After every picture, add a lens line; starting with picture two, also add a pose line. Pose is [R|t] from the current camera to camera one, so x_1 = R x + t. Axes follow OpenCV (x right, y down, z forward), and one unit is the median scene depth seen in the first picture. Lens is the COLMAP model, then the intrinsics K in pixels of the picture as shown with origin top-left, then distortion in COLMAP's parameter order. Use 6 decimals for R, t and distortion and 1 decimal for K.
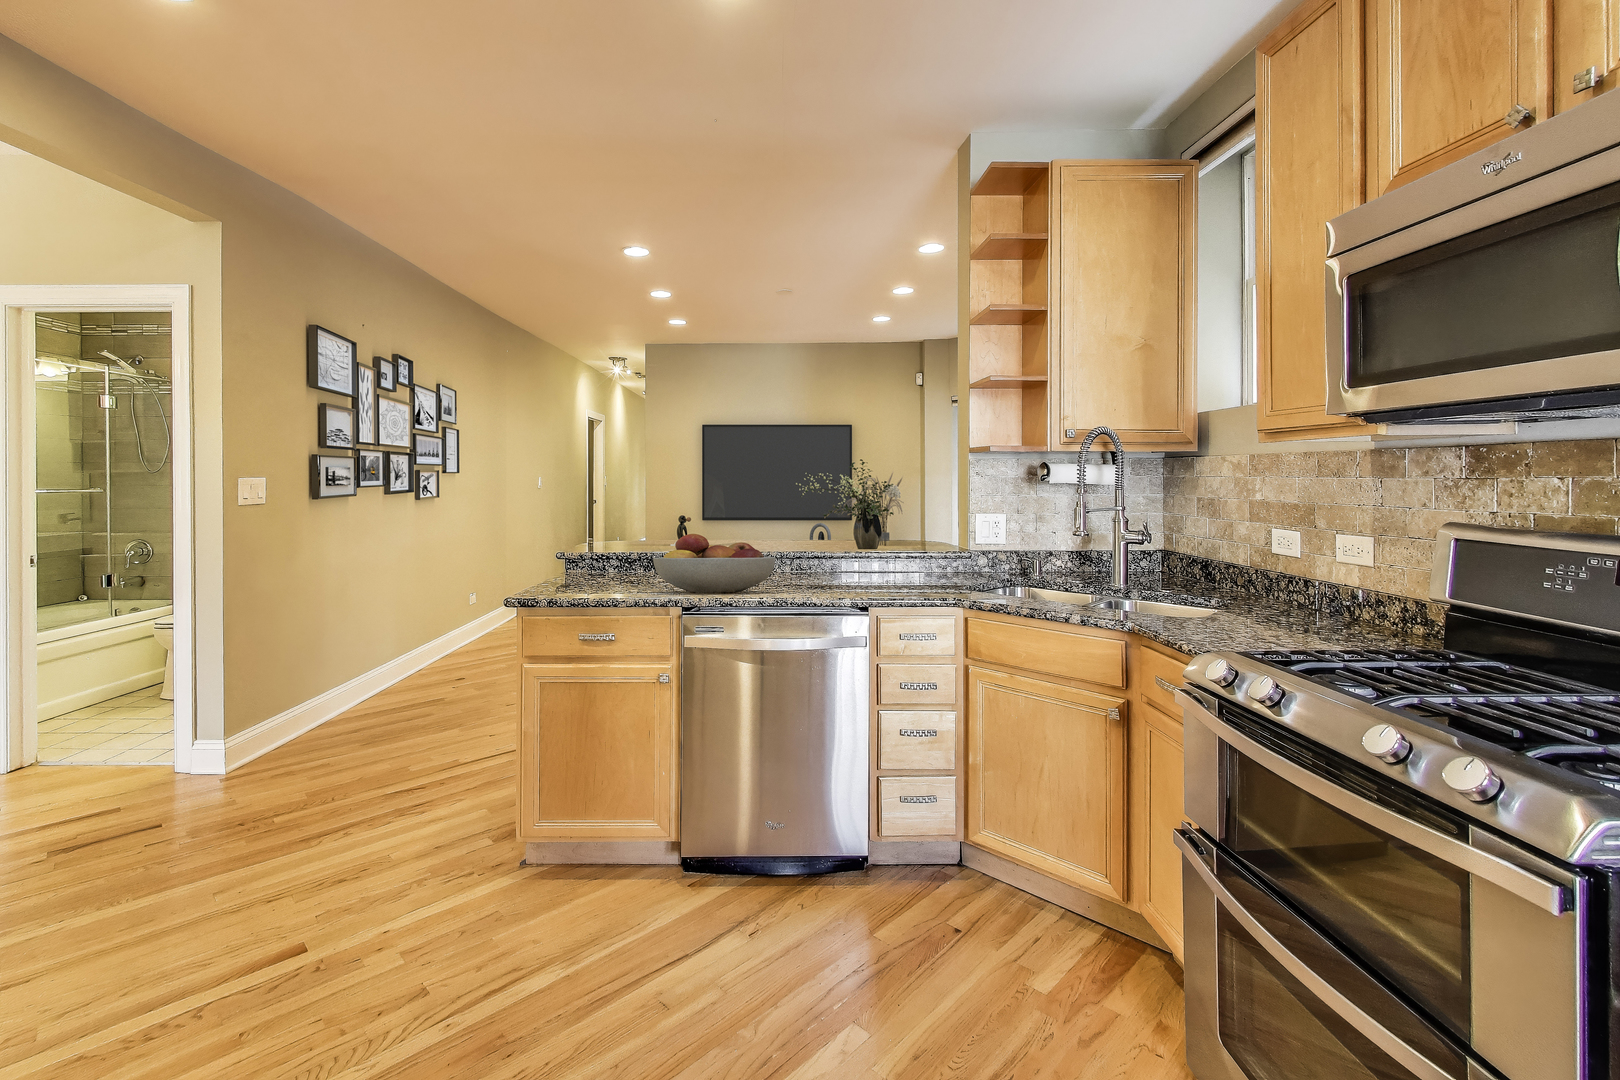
lens RADIAL K [[697.7, 0, 750.9], [0, 697.7, 477.8], [0, 0, 1]] dist [0.001819, -0.000856]
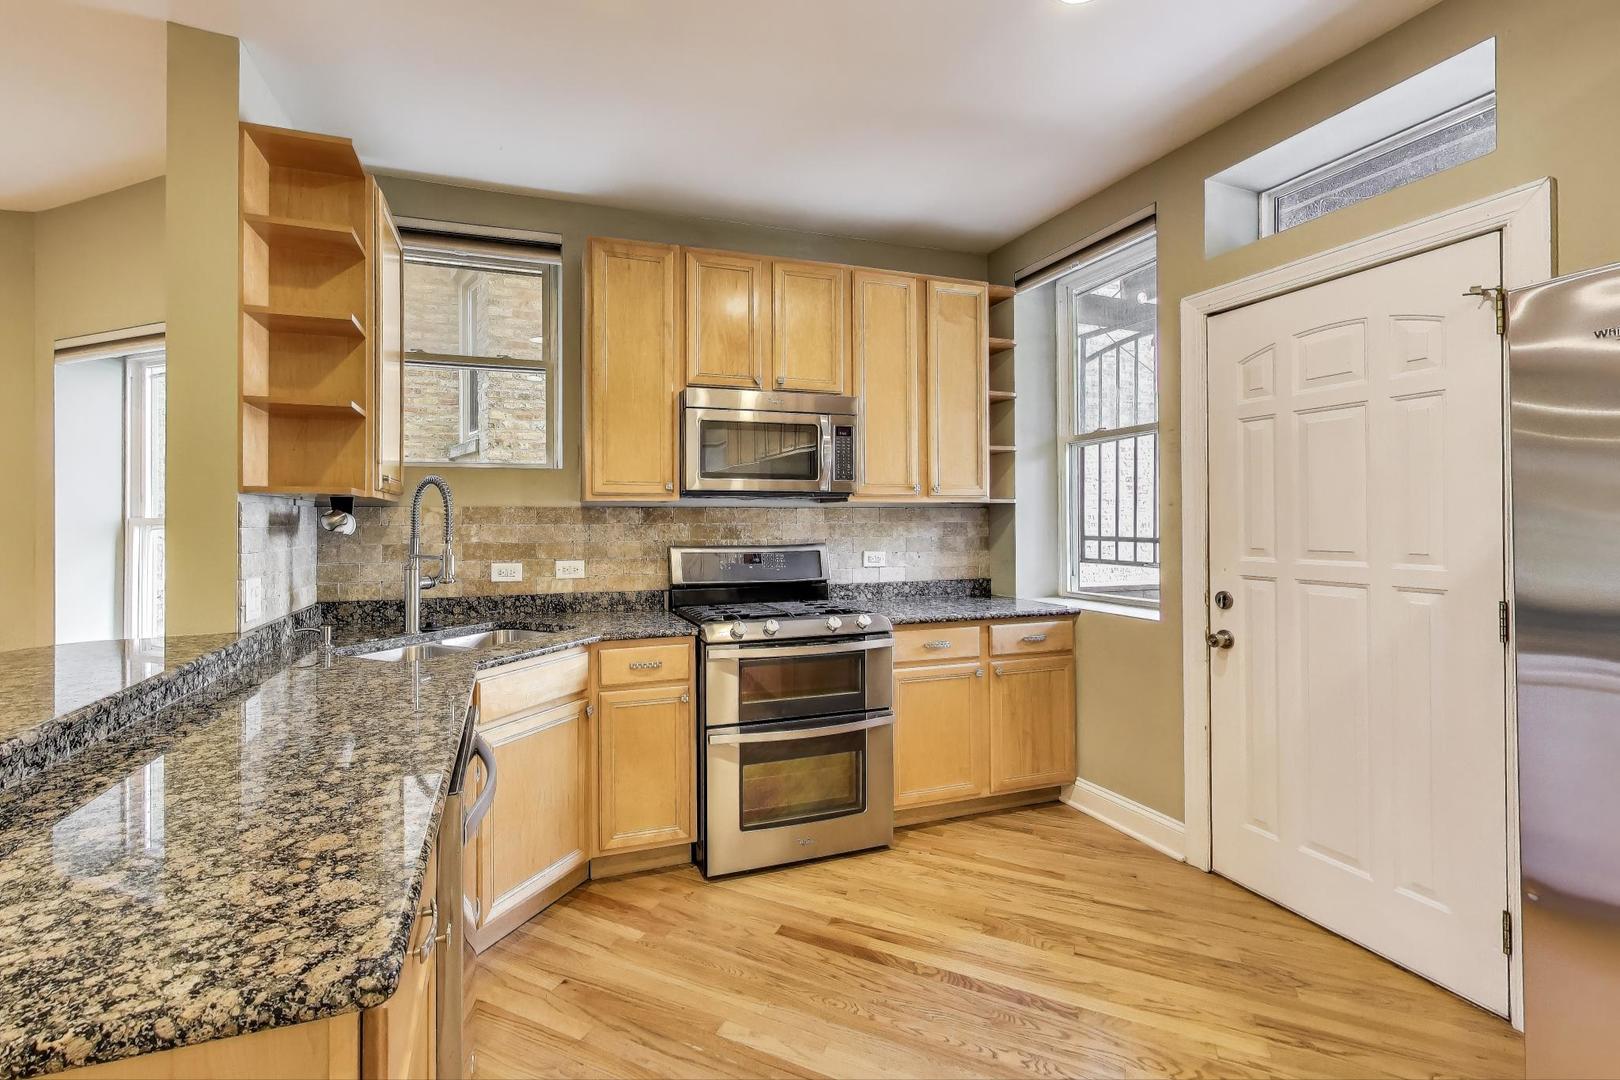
lens RADIAL K [[697.7, 0, 742.6], [0, 697.7, 516.3], [0, 0, 1]] dist [0.001819, -0.000856]
pose [[-0.314973, 0.003615, 0.949094, -0.784881], [0.006171, 0.999979, -0.001761, -0.013447], [-0.949081, 0.005303, -0.314988, 1.150931]]
